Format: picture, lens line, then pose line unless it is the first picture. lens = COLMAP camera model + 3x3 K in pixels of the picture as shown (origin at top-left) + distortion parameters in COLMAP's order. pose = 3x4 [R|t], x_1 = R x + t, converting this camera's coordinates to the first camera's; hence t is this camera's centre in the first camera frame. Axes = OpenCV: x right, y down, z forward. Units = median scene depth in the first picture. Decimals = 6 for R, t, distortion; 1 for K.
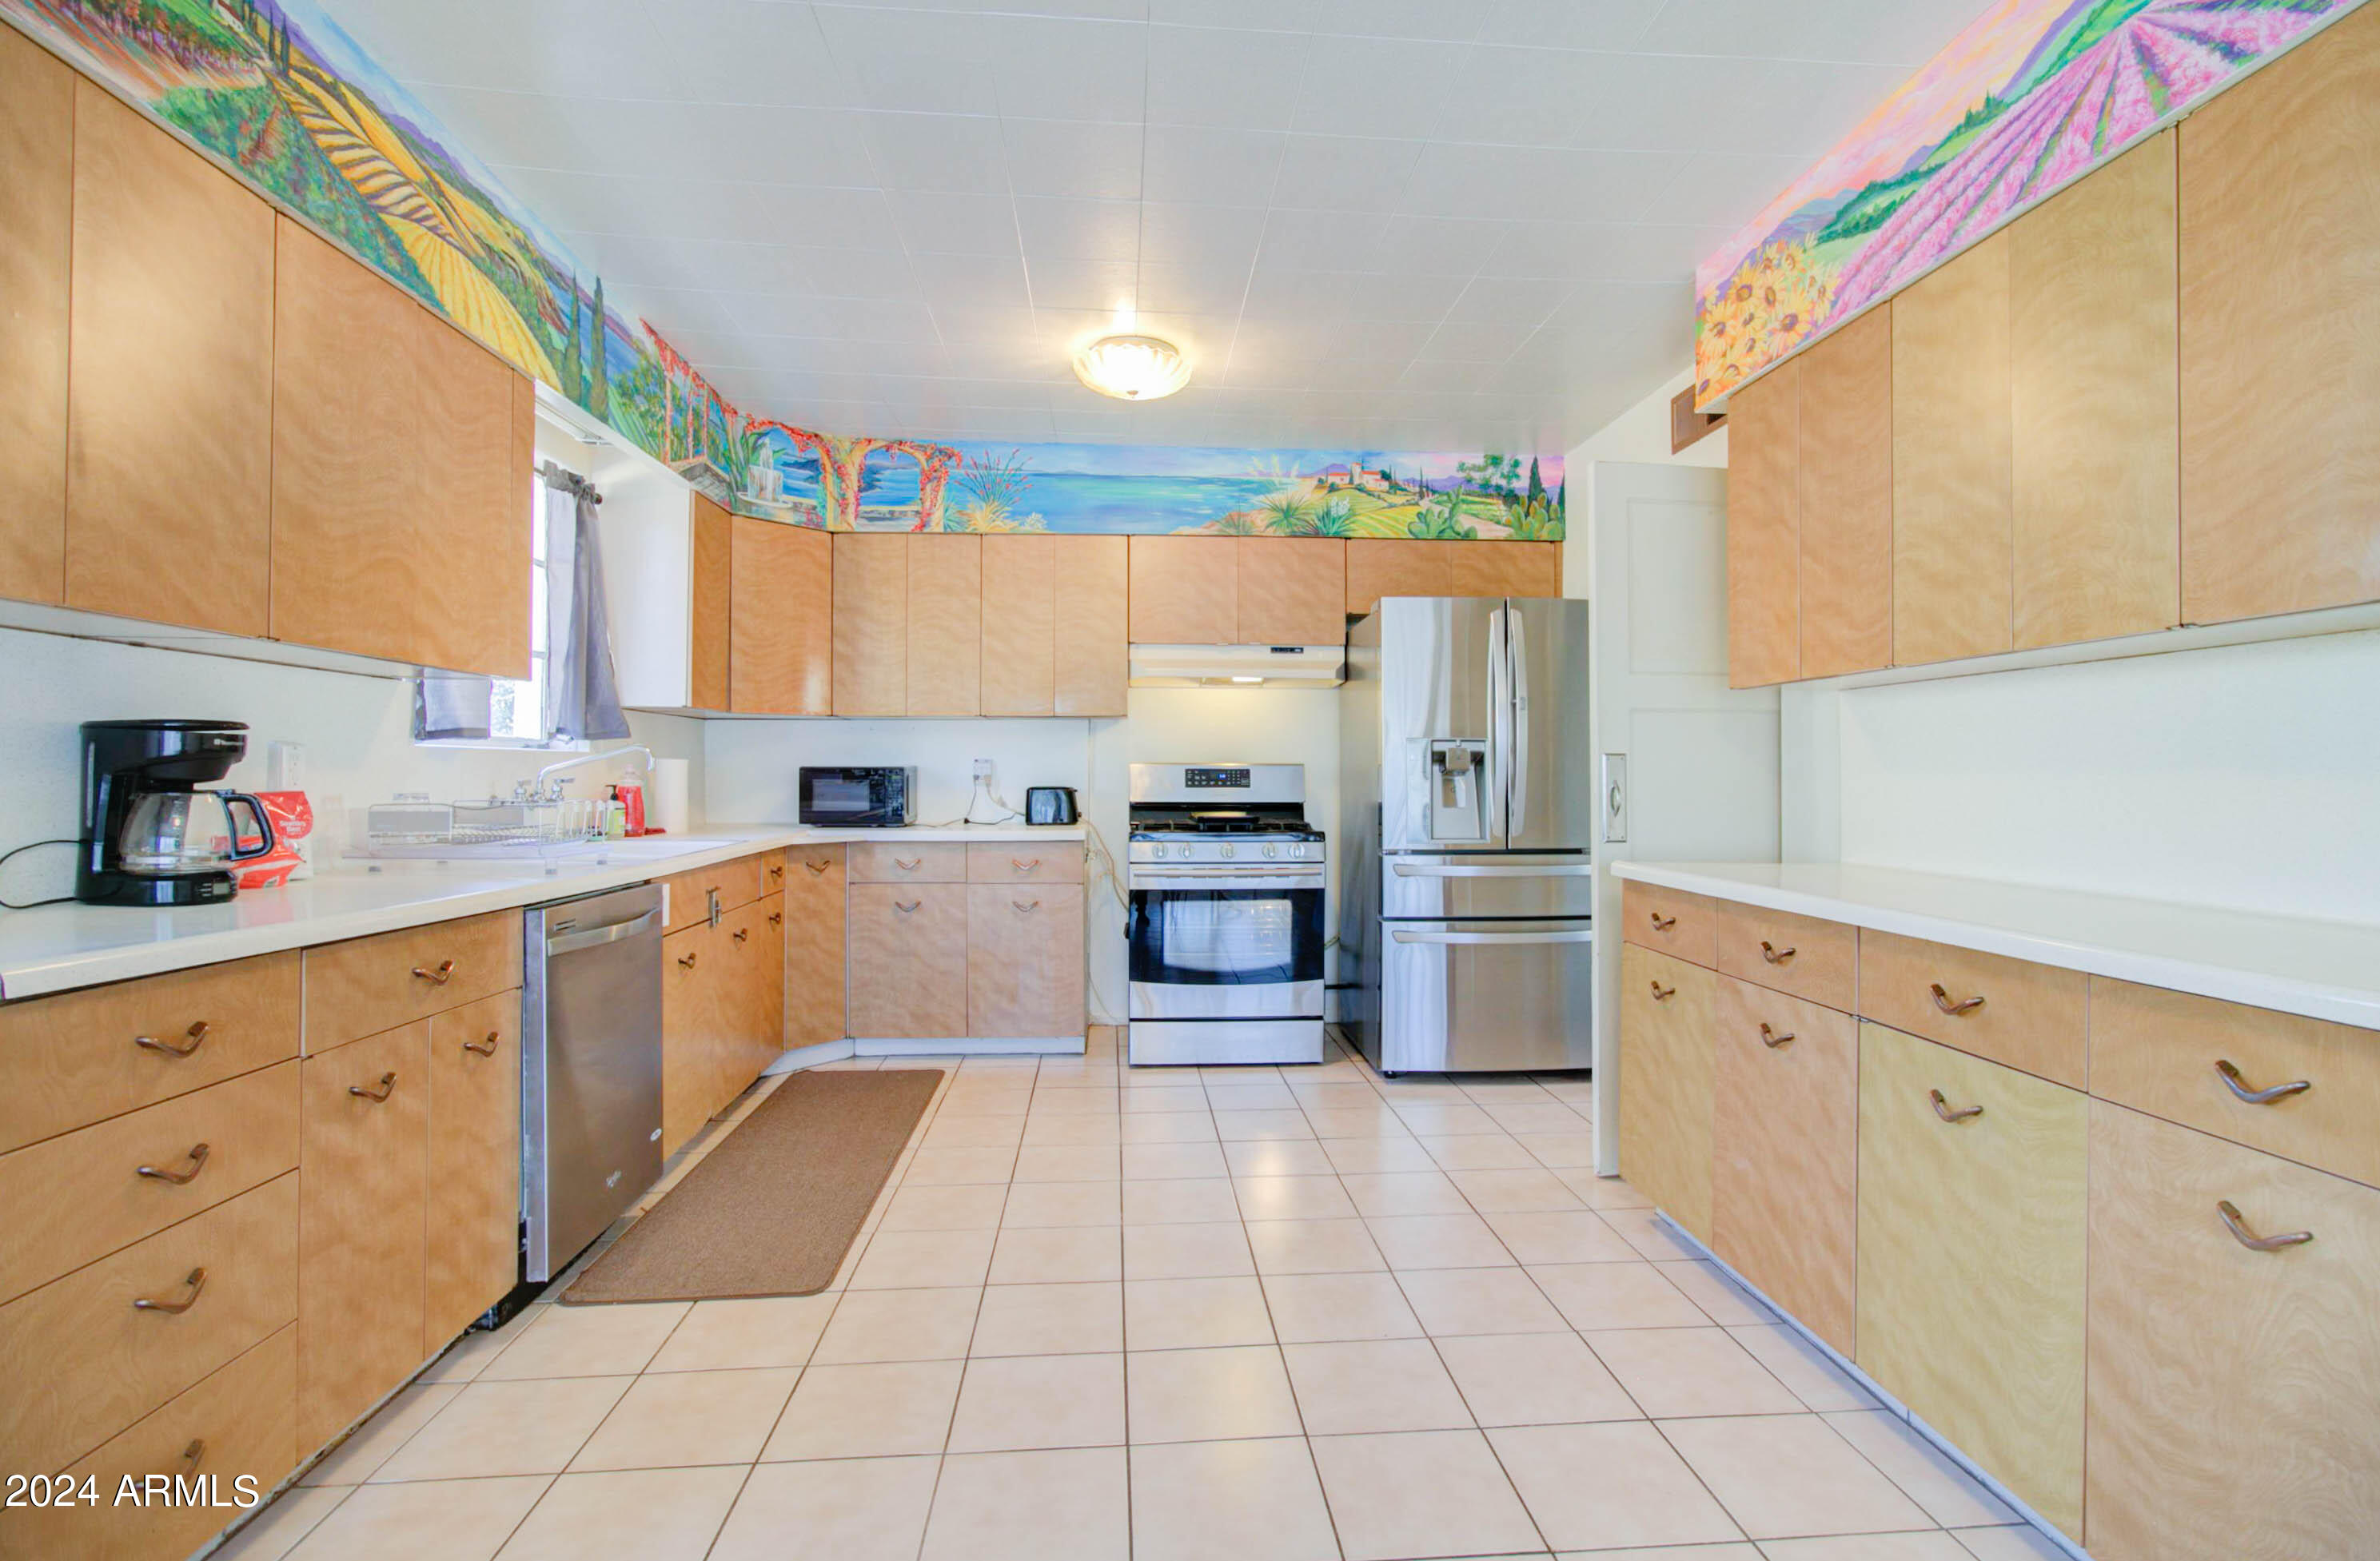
lens RADIAL K [[1100.2, 0, 1202.2], [0, 1100.2, 761.8], [0, 0, 1]] dist [-0.011082, 0.004633]
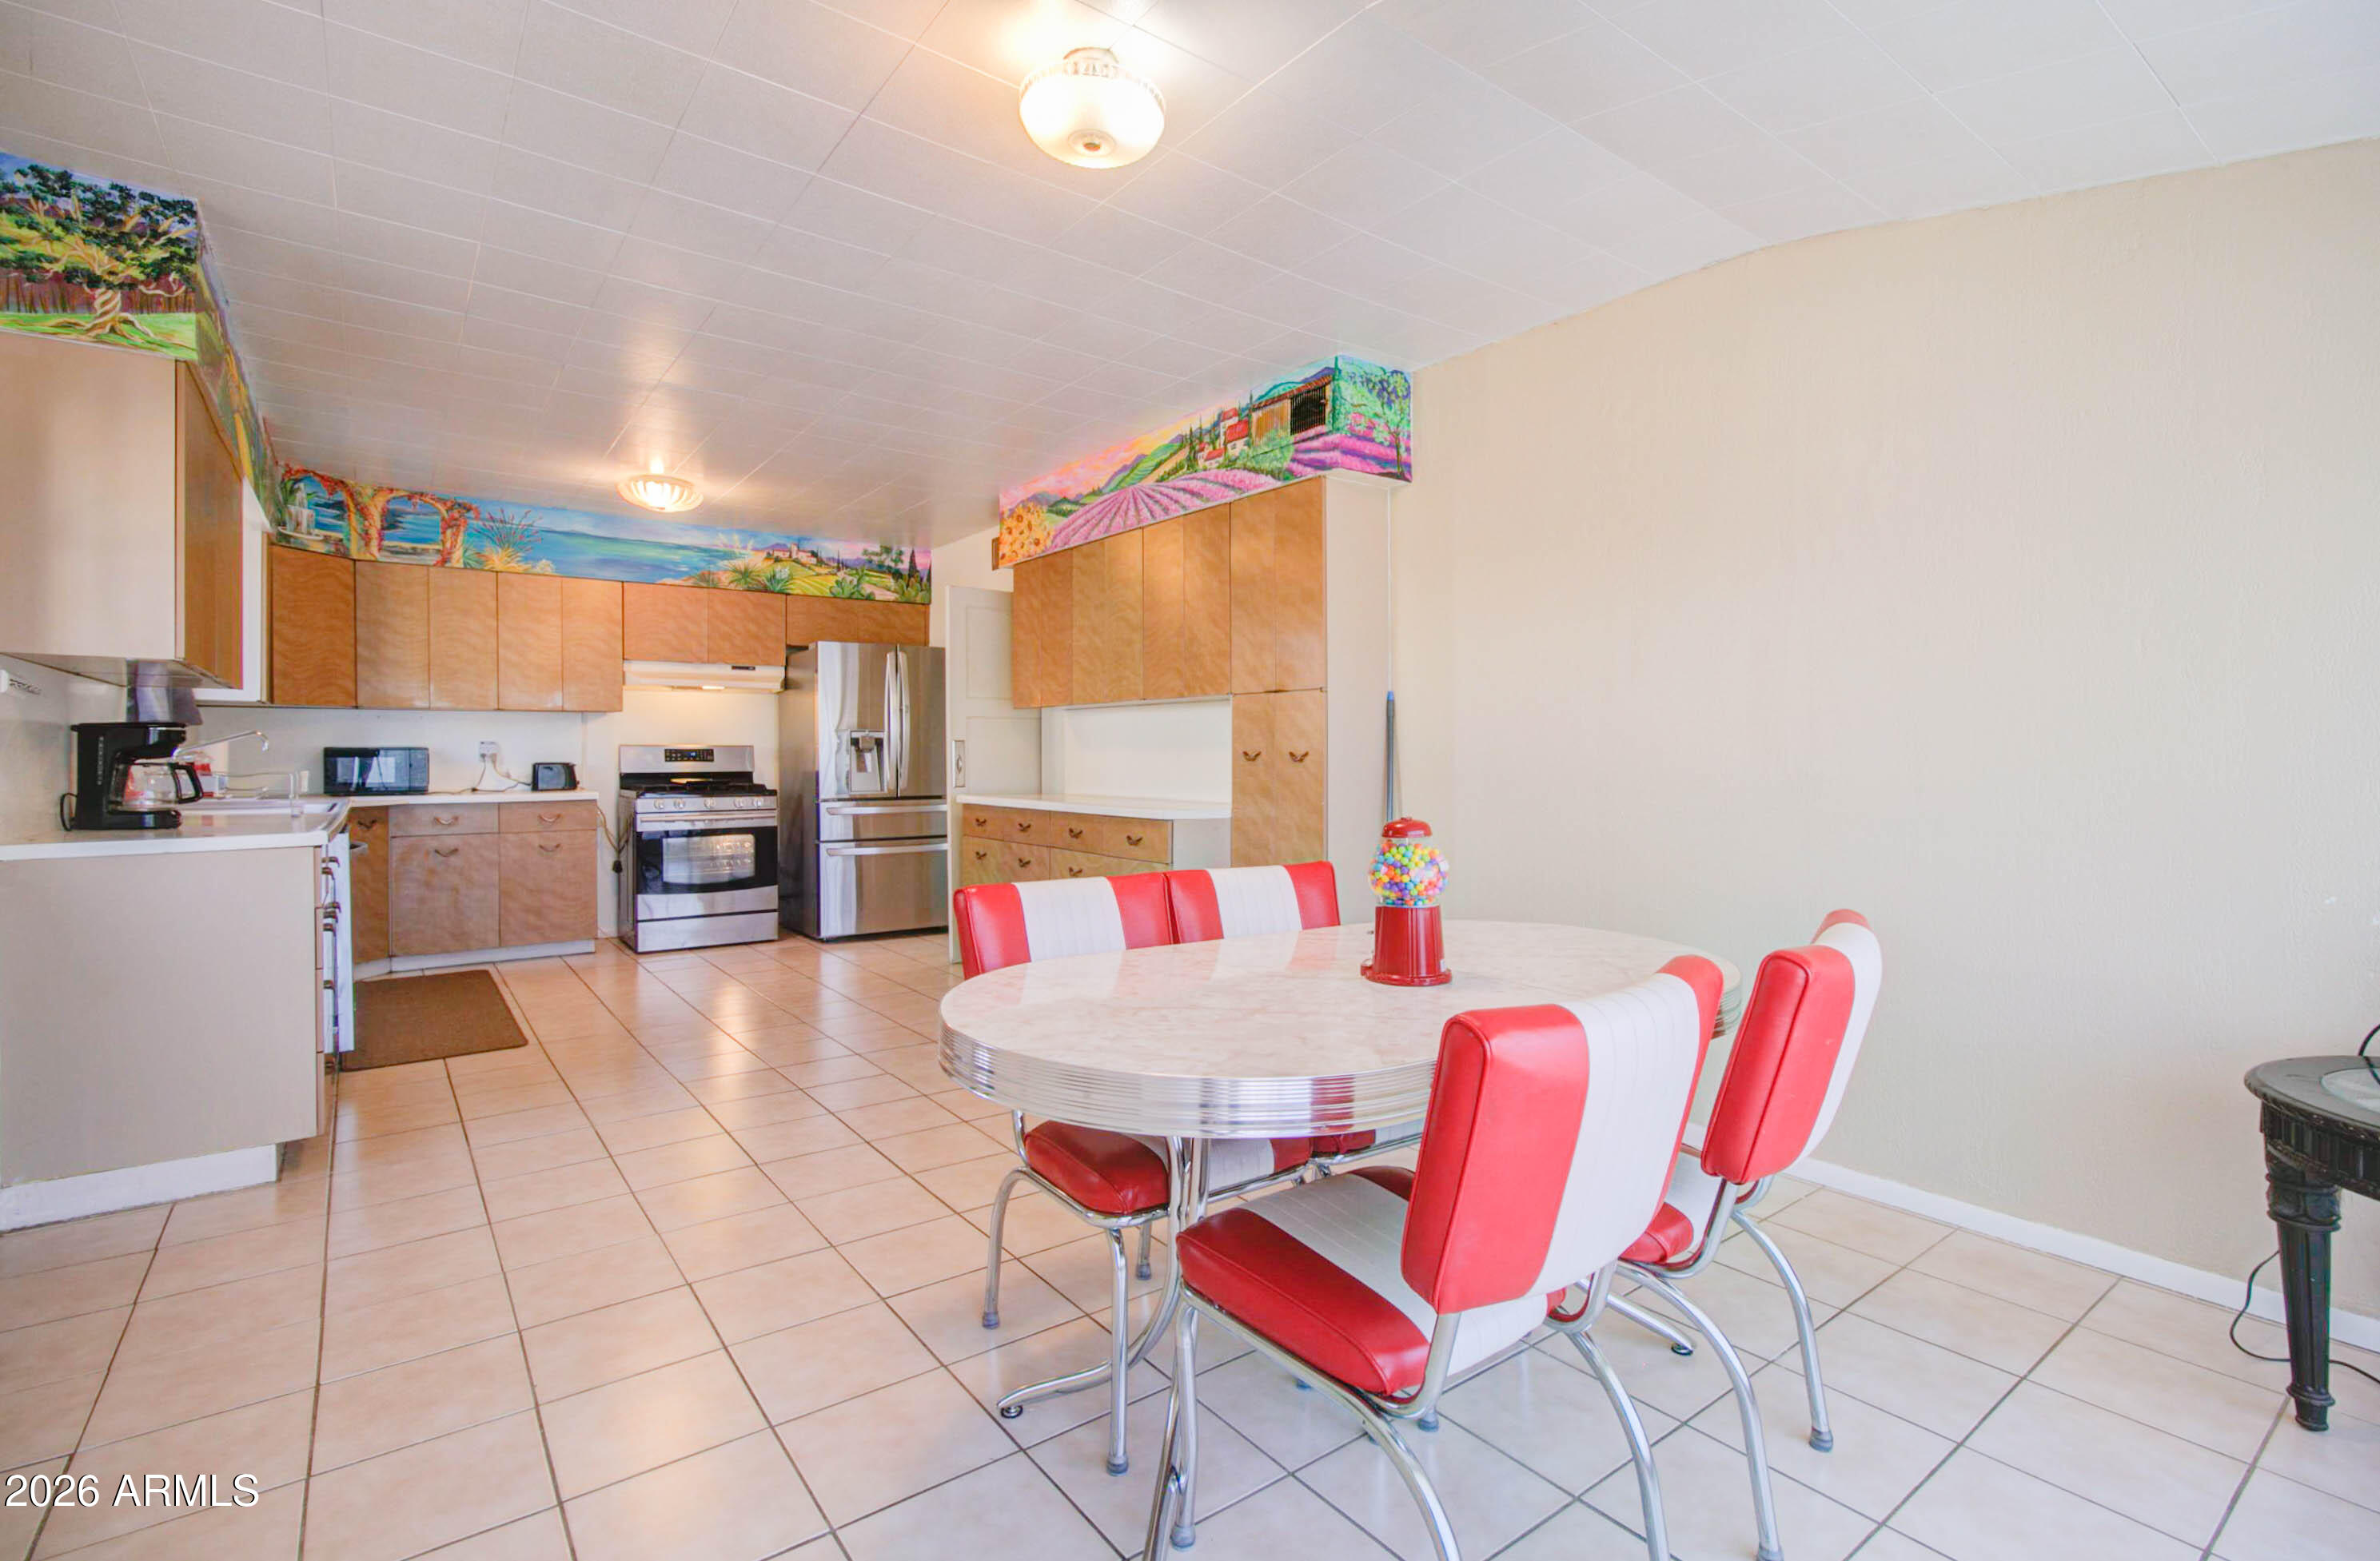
lens RADIAL K [[1100.2, 0, 1243.6], [0, 1100.2, 756.6], [0, 0, 1]] dist [-0.011082, 0.004633]
pose [[0.823638, -0.005422, 0.567089, -0.263024], [-0.003171, 0.999895, 0.014166, -0.007408], [-0.567106, -0.013466, 0.823534, -0.747116]]
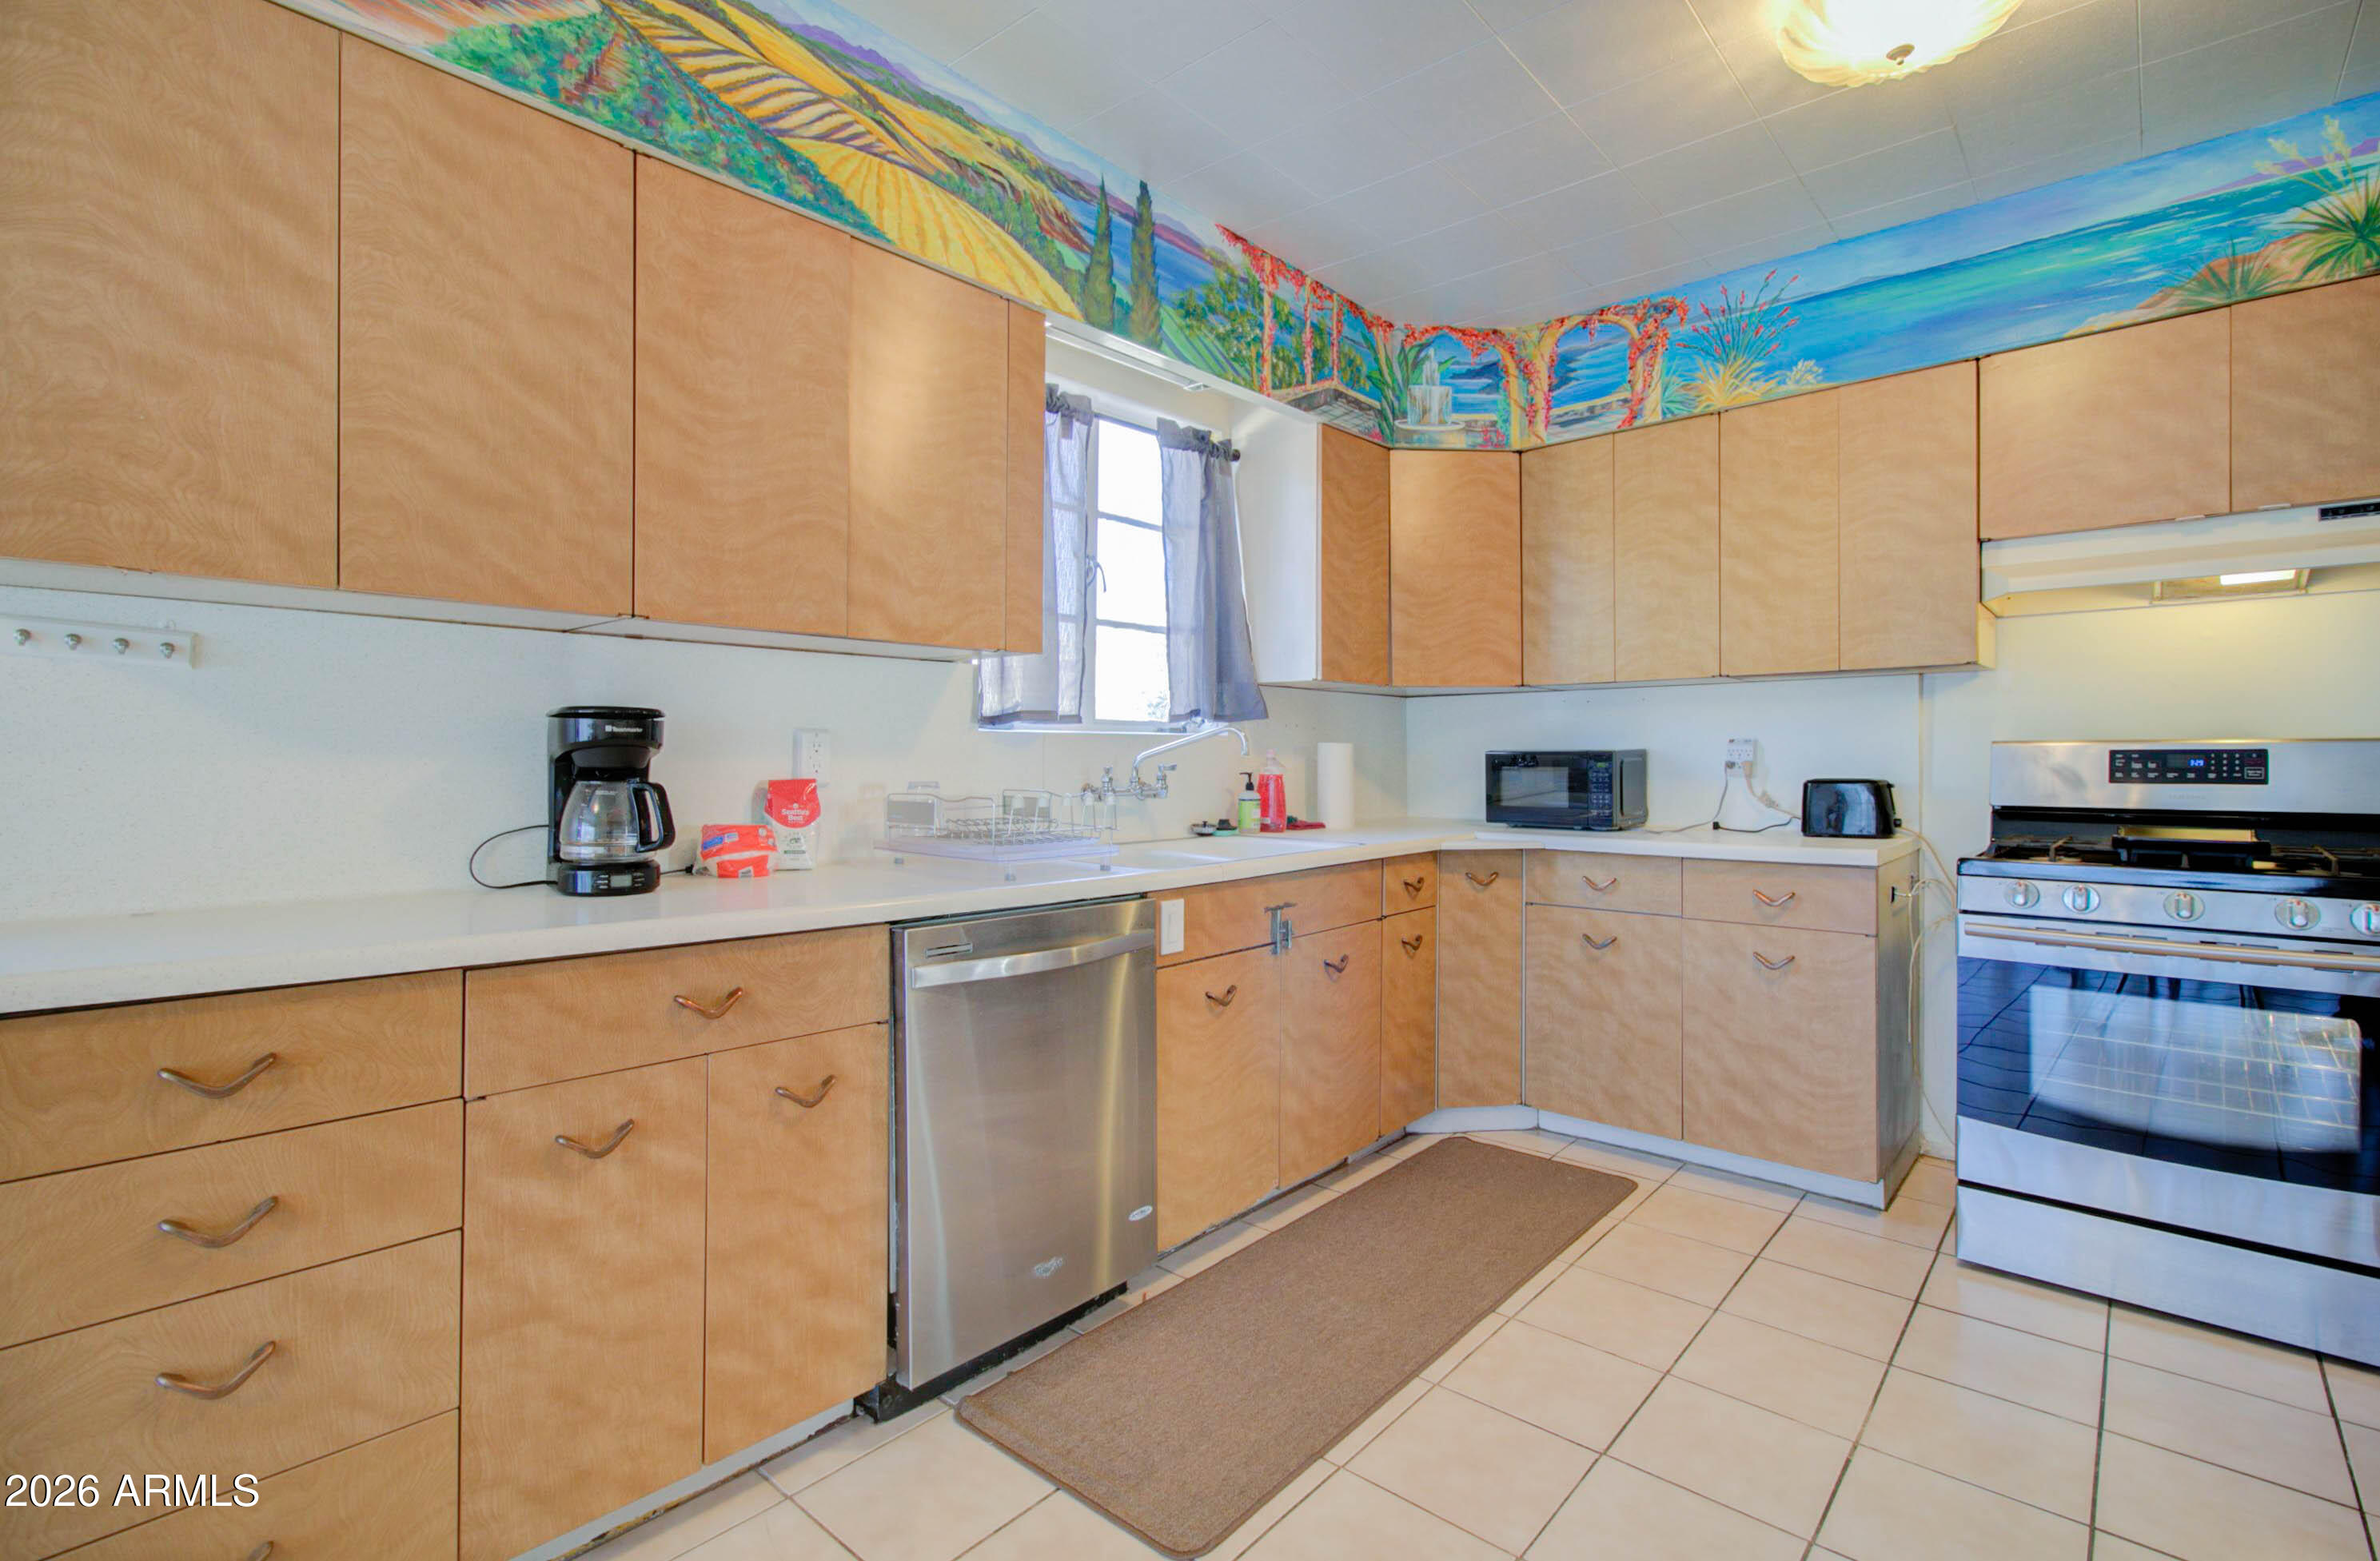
lens RADIAL K [[1100.2, 0, 1193.2], [0, 1100.2, 762.9], [0, 0, 1]] dist [-0.011082, 0.004633]
pose [[0.699878, -0.000461, -0.714262, 0.074386], [0.010132, 0.999906, 0.009282, 0.004147], [0.714191, -0.013733, 0.699816, 0.353139]]
